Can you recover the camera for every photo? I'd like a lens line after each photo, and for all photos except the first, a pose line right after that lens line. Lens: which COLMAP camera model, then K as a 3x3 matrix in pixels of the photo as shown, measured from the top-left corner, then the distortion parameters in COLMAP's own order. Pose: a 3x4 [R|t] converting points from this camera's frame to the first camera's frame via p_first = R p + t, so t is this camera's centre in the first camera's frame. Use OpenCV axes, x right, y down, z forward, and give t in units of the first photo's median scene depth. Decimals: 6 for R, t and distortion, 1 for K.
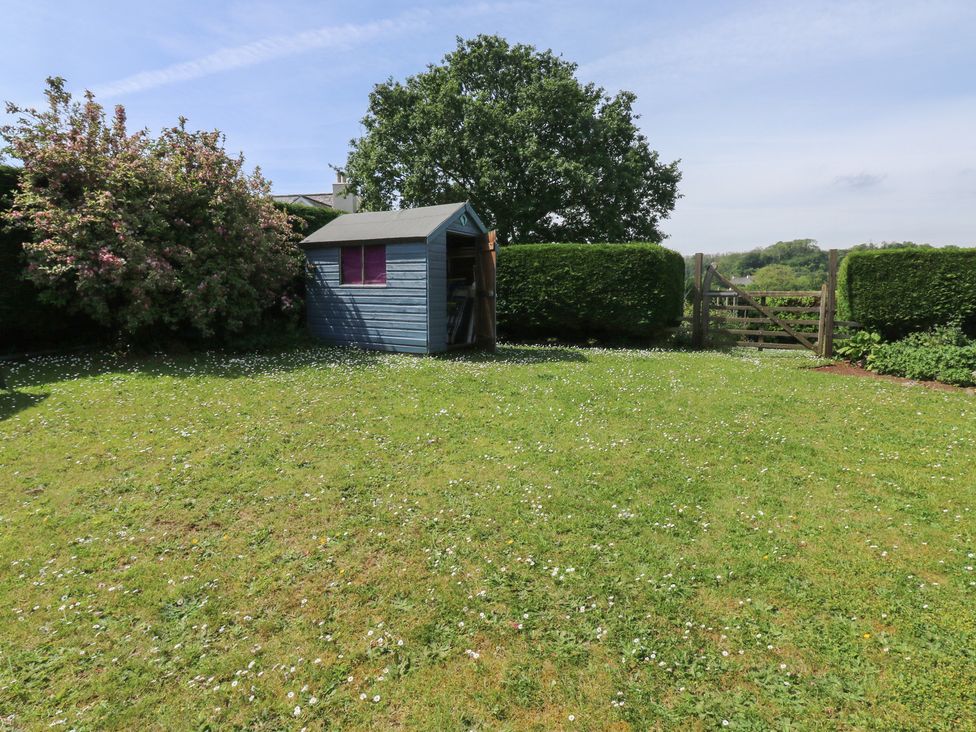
lens RADIAL K [[567.3, 0, 488.0], [0, 567.3, 366.0], [0, 0, 1]] dist [-0.002369, -0.004045]
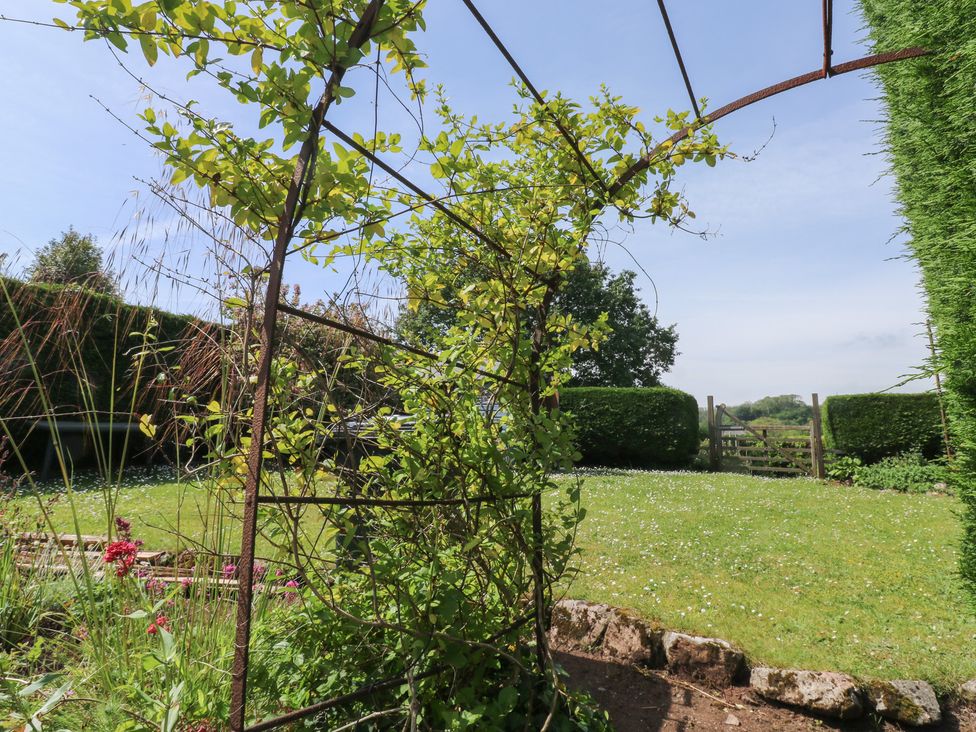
lens RADIAL K [[567.3, 0, 488.0], [0, 567.3, 366.0], [0, 0, 1]] dist [-0.002369, -0.004045]
pose [[0.999861, 0.013289, 0.010029, -0.136031], [-0.010172, 0.964491, -0.263921, 0.075839], [-0.013180, 0.263782, 0.964492, -0.232752]]
